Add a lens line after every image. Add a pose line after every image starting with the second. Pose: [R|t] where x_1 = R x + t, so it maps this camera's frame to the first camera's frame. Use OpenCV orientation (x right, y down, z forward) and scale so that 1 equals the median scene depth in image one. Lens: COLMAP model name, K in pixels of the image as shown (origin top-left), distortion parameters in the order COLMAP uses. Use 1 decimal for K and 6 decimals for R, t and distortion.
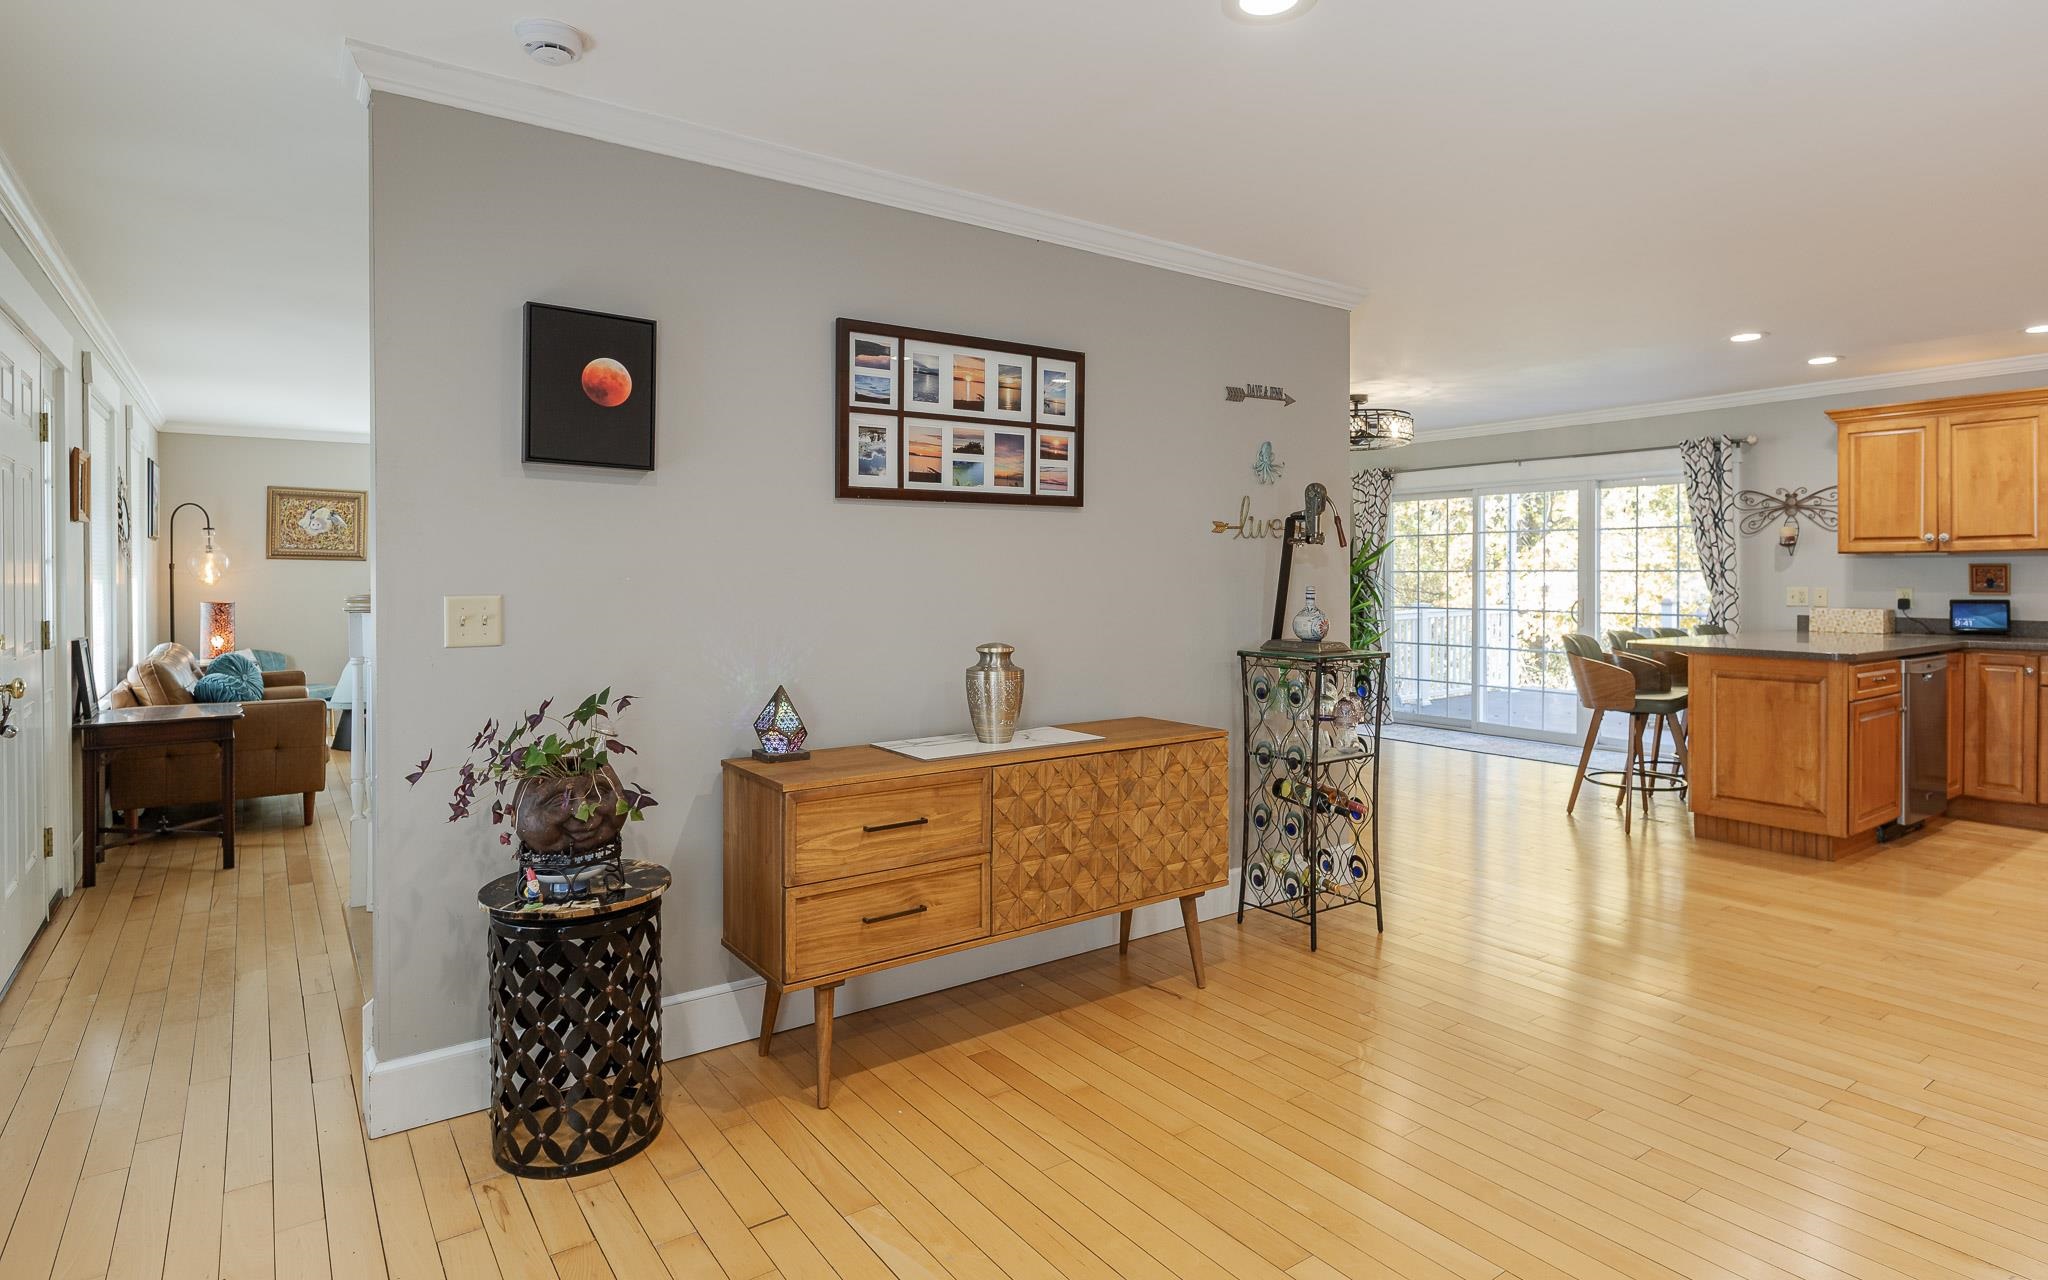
lens RADIAL K [[1073.3, 0, 1014.0], [0, 1073.3, 583.2], [0, 0, 1]] dist [-0.002255, -0.002998]
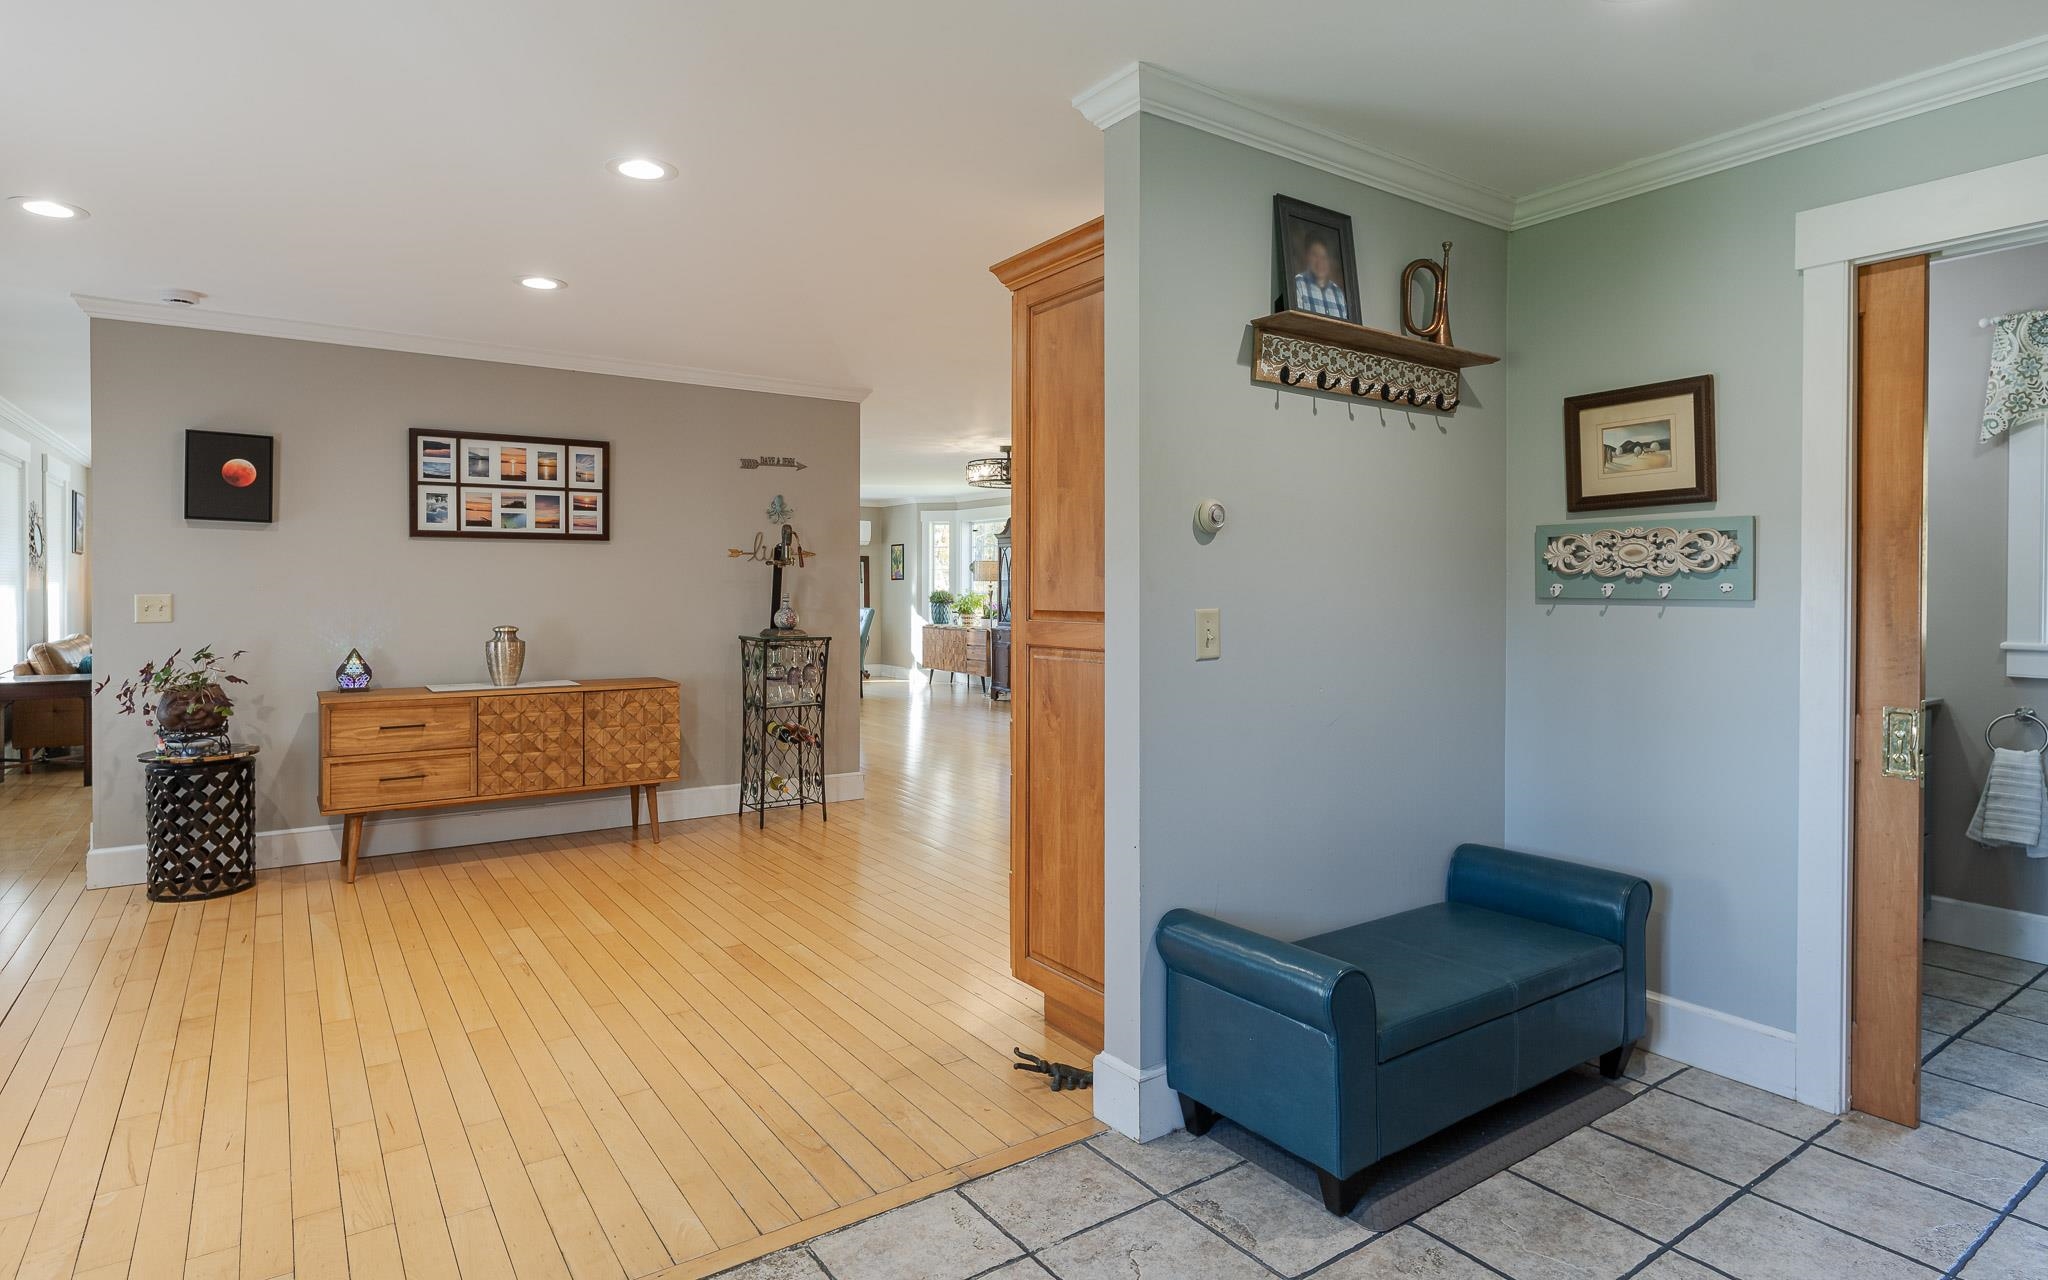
lens RADIAL K [[1073.3, 0, 1033.5], [0, 1073.3, 596.6], [0, 0, 1]] dist [-0.002255, -0.002998]
pose [[0.999988, 0.004790, -0.000369, 0.764399], [-0.004790, 0.999986, 0.002126, 0.003907], [0.000380, -0.002124, 0.999998, -0.621631]]
